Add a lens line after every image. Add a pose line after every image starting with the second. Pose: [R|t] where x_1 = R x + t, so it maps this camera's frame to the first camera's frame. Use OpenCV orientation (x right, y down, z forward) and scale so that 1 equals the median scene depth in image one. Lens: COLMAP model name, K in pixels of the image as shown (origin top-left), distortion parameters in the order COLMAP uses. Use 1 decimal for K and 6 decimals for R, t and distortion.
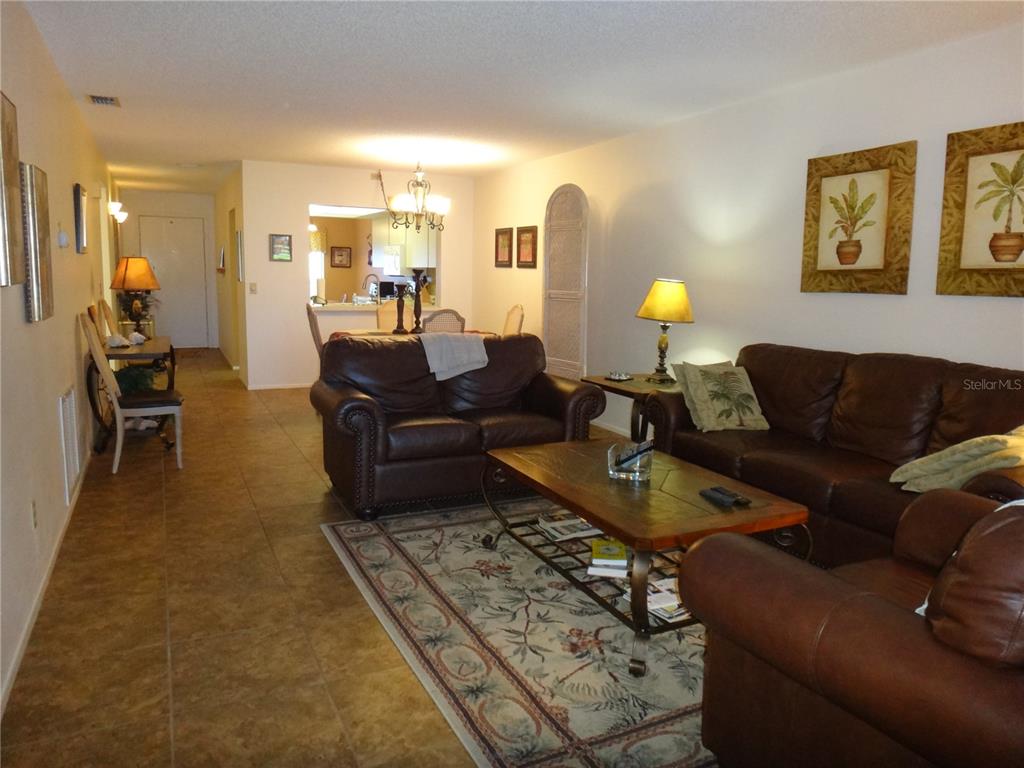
lens RADIAL K [[721.4, 0, 506.3], [0, 721.4, 382.8], [0, 0, 1]] dist [-0.006991, -0.018574]
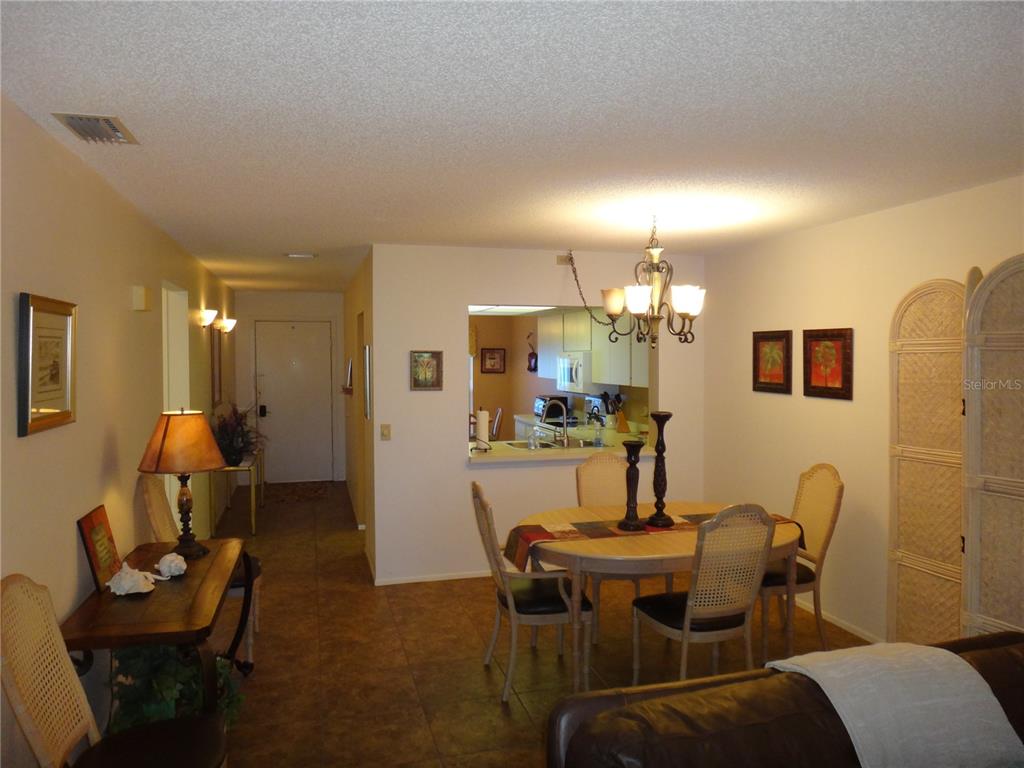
lens RADIAL K [[721.4, 0, 519.0], [0, 721.4, 379.5], [0, 0, 1]] dist [-0.006991, -0.018574]
pose [[0.986842, -0.020133, -0.160431, -0.115615], [0.001438, 0.993272, -0.115800, -0.096398], [0.161683, 0.114046, 0.980231, 0.343103]]
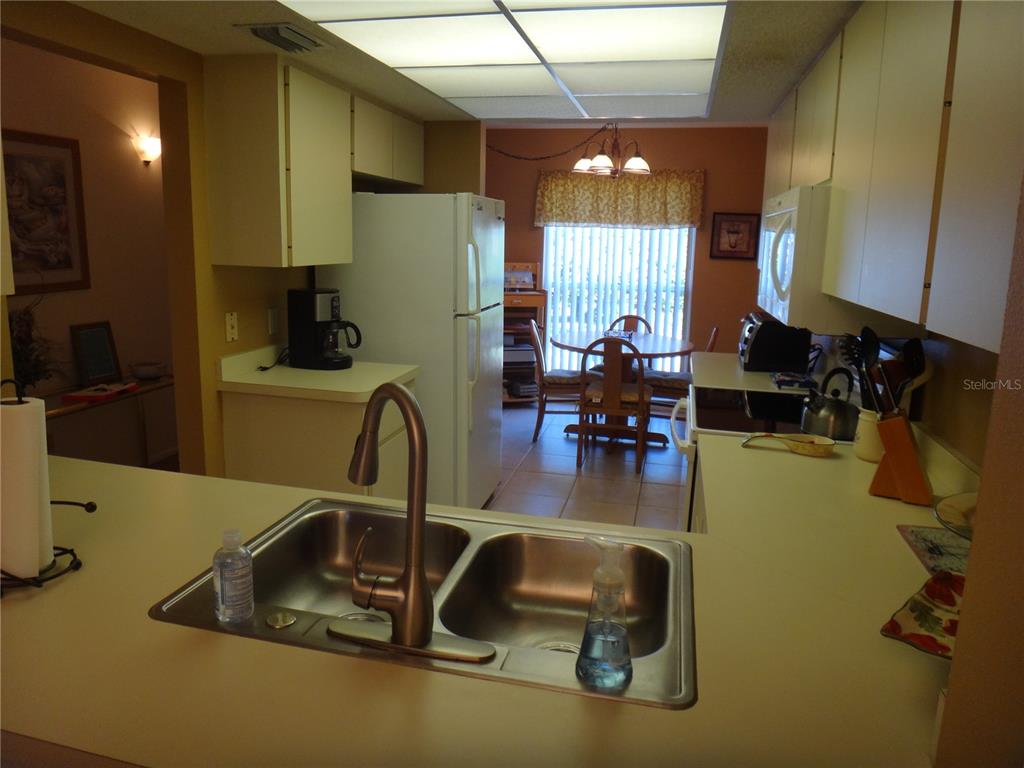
lens RADIAL K [[721.4, 0, 505.5], [0, 721.4, 378.3], [0, 0, 1]] dist [-0.006991, -0.018574]
pose [[0.781701, 0.114561, -0.613041, -0.098285], [-0.097473, 0.993346, 0.061340, -0.167039], [0.615989, 0.011806, 0.787666, 0.938000]]
